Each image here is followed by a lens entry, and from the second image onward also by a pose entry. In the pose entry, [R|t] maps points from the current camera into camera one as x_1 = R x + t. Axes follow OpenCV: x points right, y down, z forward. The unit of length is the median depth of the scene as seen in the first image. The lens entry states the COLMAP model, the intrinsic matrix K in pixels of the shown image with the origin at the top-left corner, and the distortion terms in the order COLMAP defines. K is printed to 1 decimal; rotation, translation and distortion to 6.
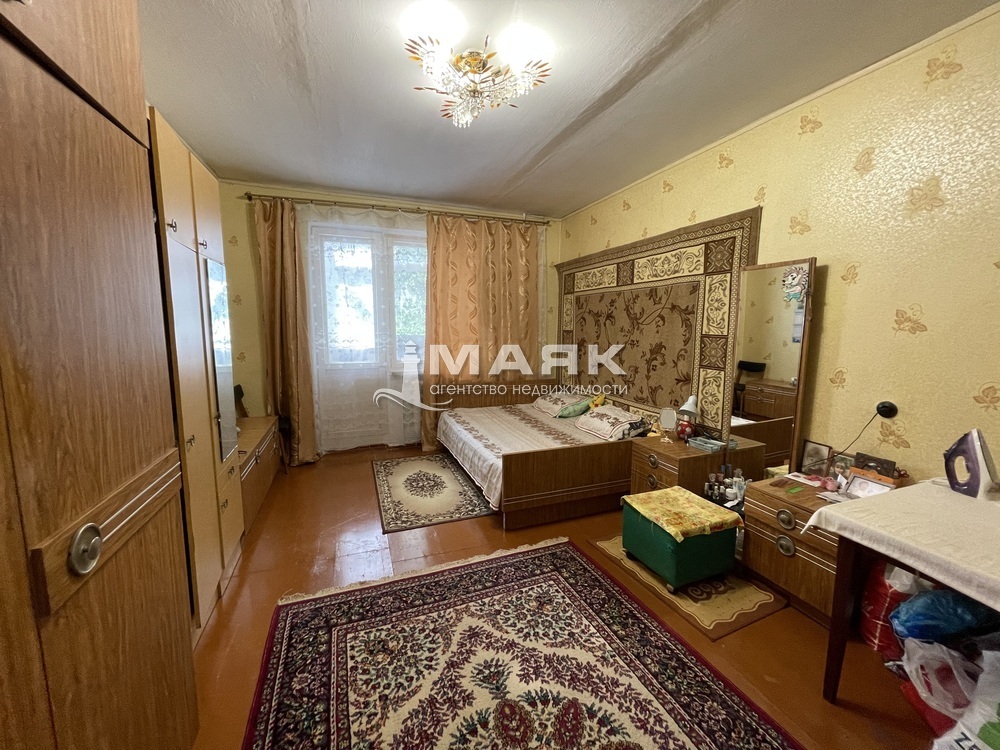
lens RADIAL K [[404.8, 0, 505.1], [0, 404.8, 374.3], [0, 0, 1]] dist [-0.000390, -0.000868]
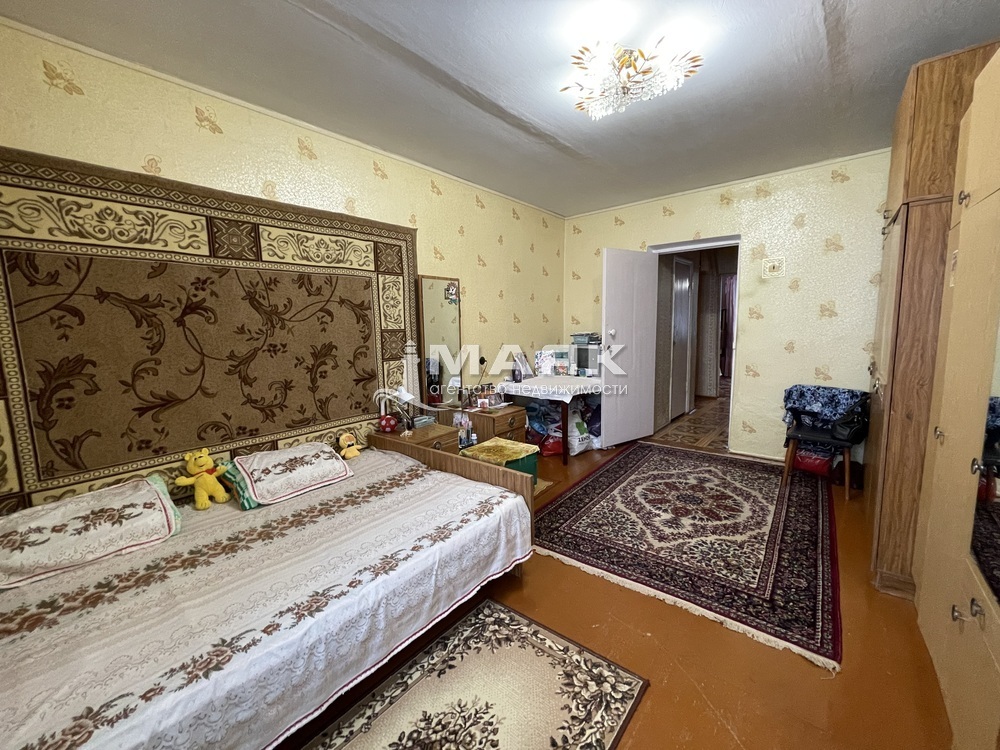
lens RADIAL K [[404.8, 0, 505.1], [0, 404.8, 374.3], [0, 0, 1]] dist [-0.000390, -0.000868]
pose [[-0.490879, -0.106333, 0.864714, -0.598975], [0.124708, 0.973727, 0.190533, -0.147927], [-0.862256, 0.201365, -0.464722, 1.252398]]
